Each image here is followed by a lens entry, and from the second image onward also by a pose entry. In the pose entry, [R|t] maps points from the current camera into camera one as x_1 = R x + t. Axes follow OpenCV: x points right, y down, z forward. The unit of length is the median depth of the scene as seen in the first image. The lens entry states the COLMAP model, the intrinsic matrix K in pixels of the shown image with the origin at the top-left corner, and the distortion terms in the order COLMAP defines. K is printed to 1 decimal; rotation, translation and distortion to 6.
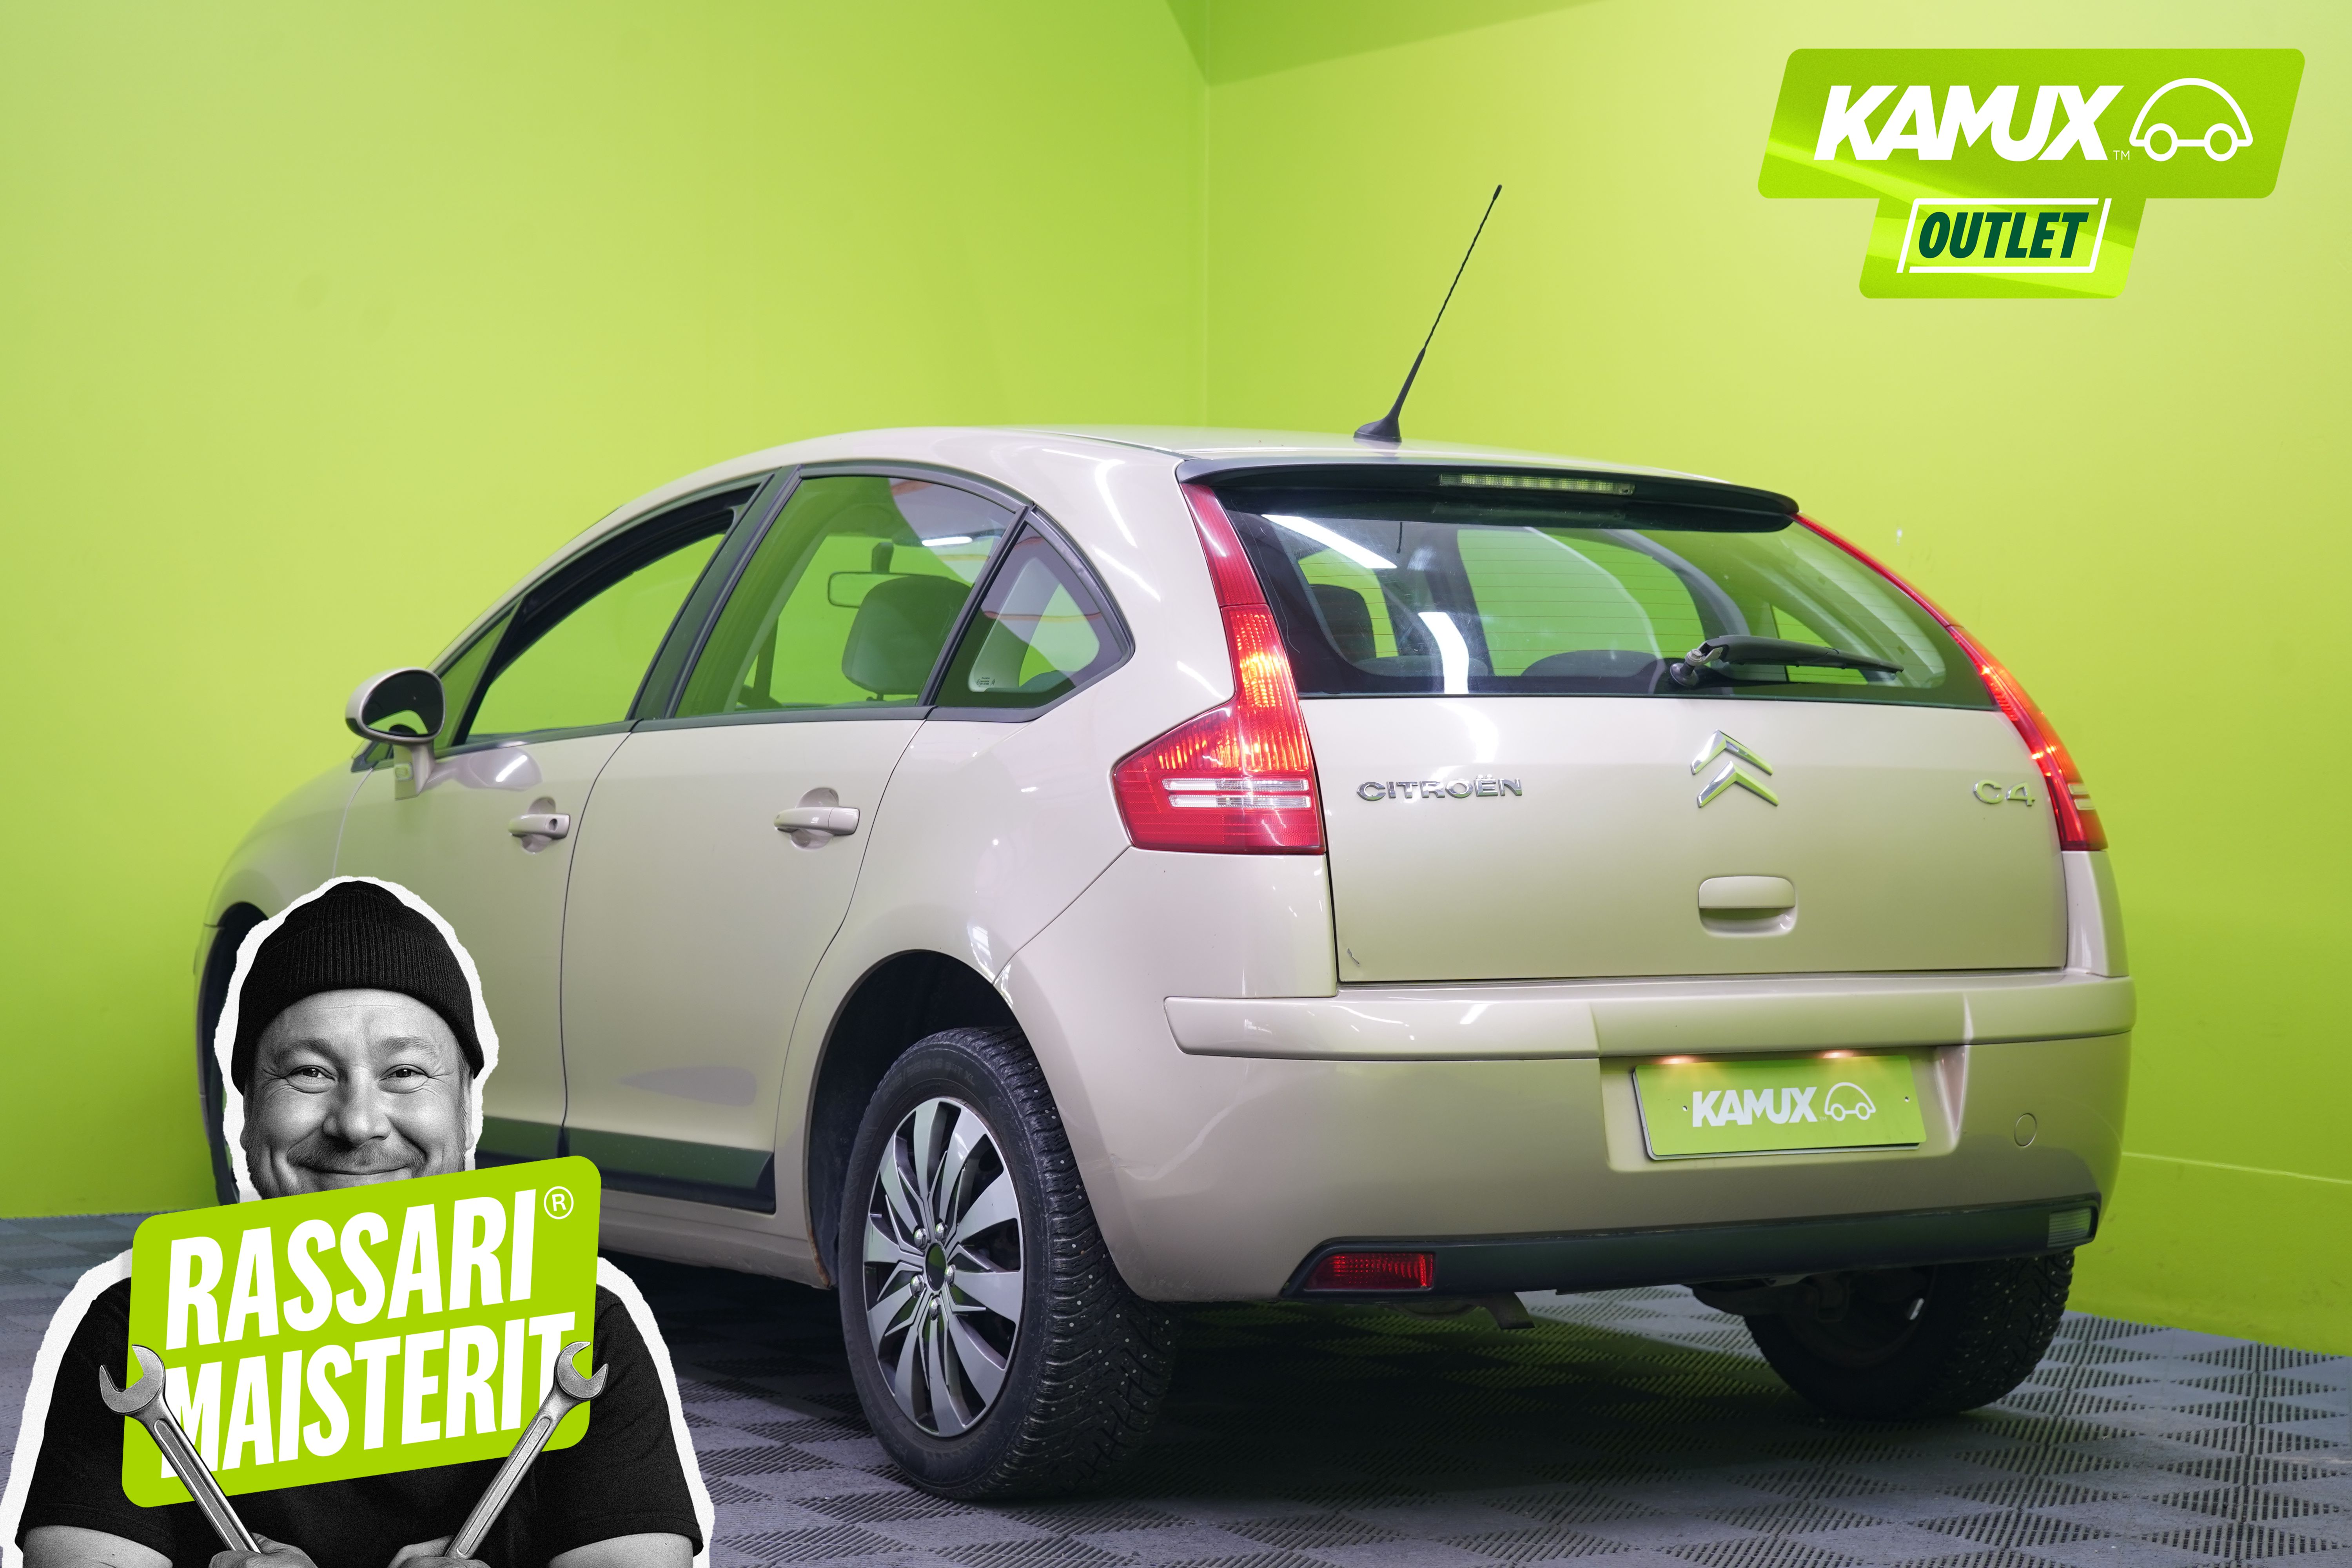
lens RADIAL K [[4400.4, 0, 1178.0], [0, 4400.4, 784.6], [0, 0, 1]] dist [0.025622, 0.000000]
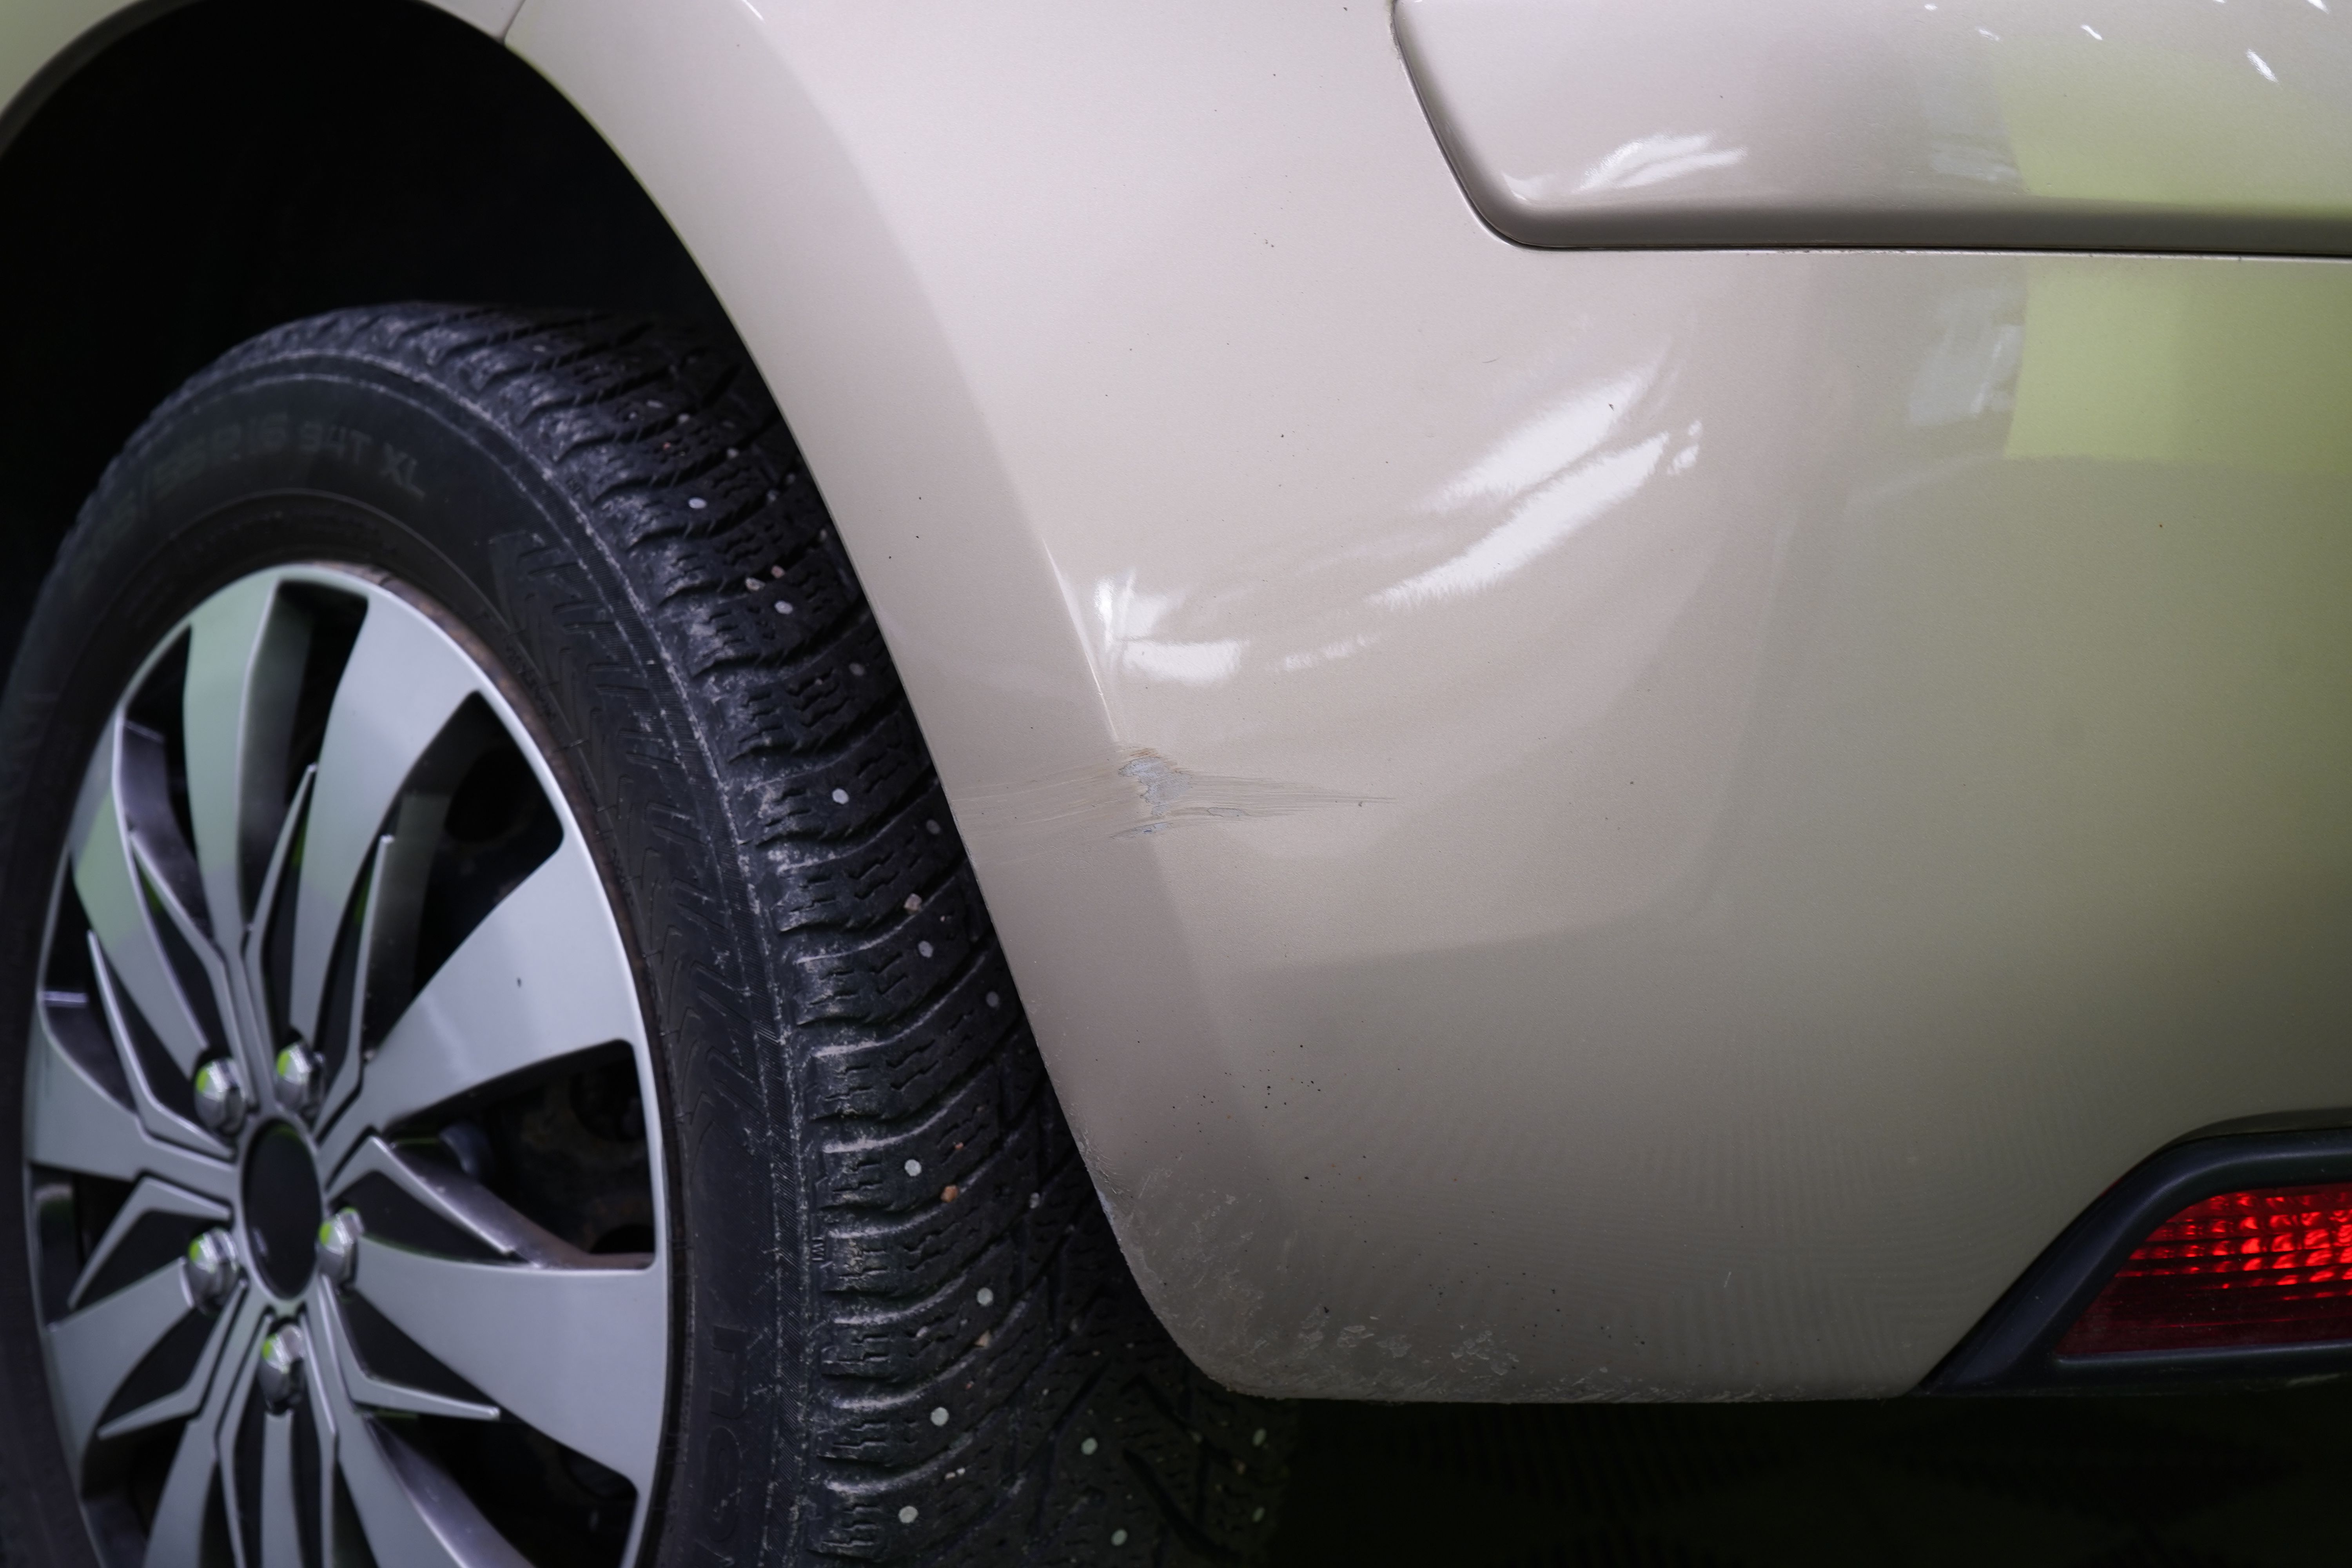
lens RADIAL K [[3103.9, 0, 1167.5], [0, 3103.9, 789.1], [0, 0, 1]] dist [0.003765, 0.000000]
pose [[0.976262, -0.019387, 0.215725, -0.043235], [0.002230, 0.996833, 0.079493, 0.070569], [-0.216583, -0.077125, 0.973213, 0.816121]]
